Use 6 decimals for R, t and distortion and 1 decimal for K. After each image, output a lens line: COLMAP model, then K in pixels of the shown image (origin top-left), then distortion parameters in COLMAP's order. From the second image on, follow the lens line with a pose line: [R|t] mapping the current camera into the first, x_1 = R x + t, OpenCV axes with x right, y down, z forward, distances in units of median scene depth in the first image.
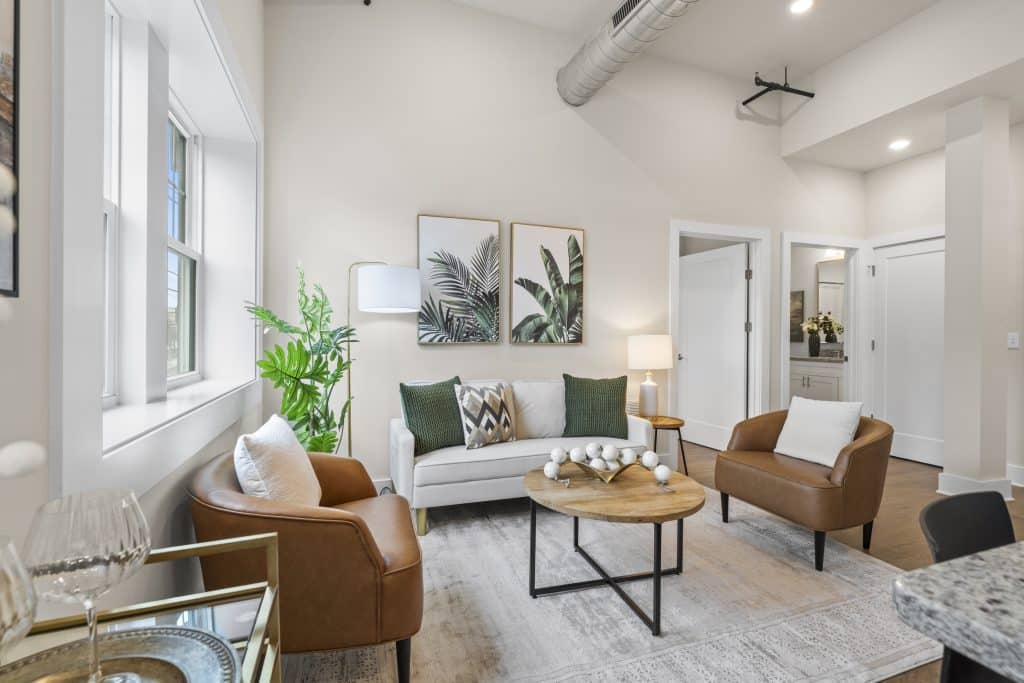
lens RADIAL K [[466.9, 0, 512.0], [0, 466.9, 341.5], [0, 0, 1]] dist [-0.001097, 0.000100]
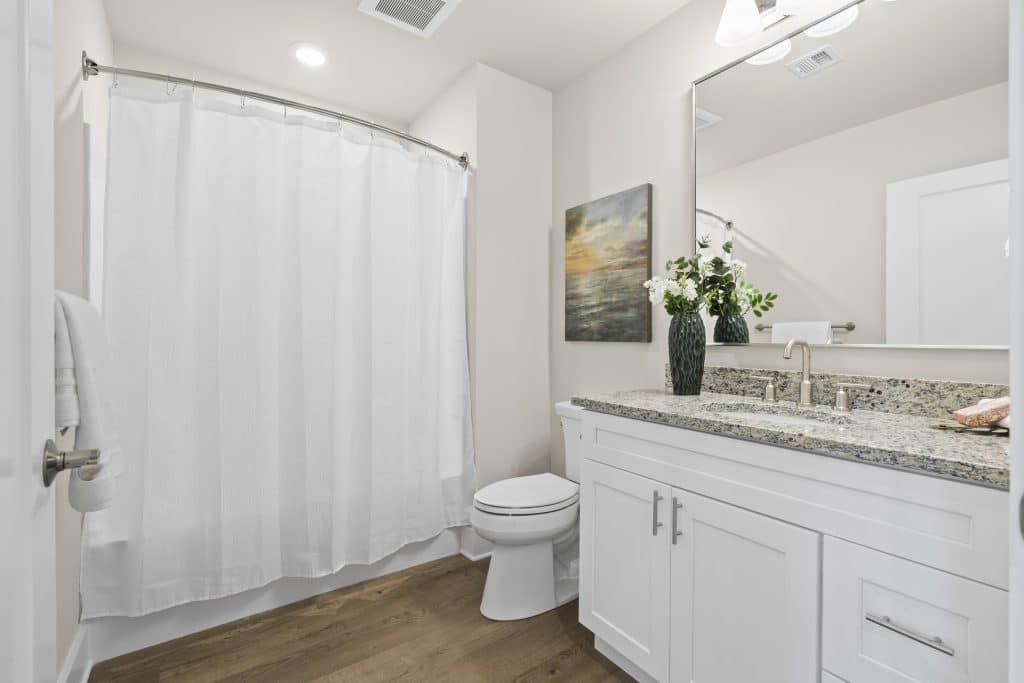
lens RADIAL K [[466.9, 0, 512.0], [0, 466.9, 341.5], [0, 0, 1]] dist [-0.001097, 0.000100]
pose [[0.963489, -0.002840, 0.267732, 0.462335], [0.002474, 0.999995, 0.001707, -0.000008], [-0.267736, -0.000982, 0.963492, 0.743468]]
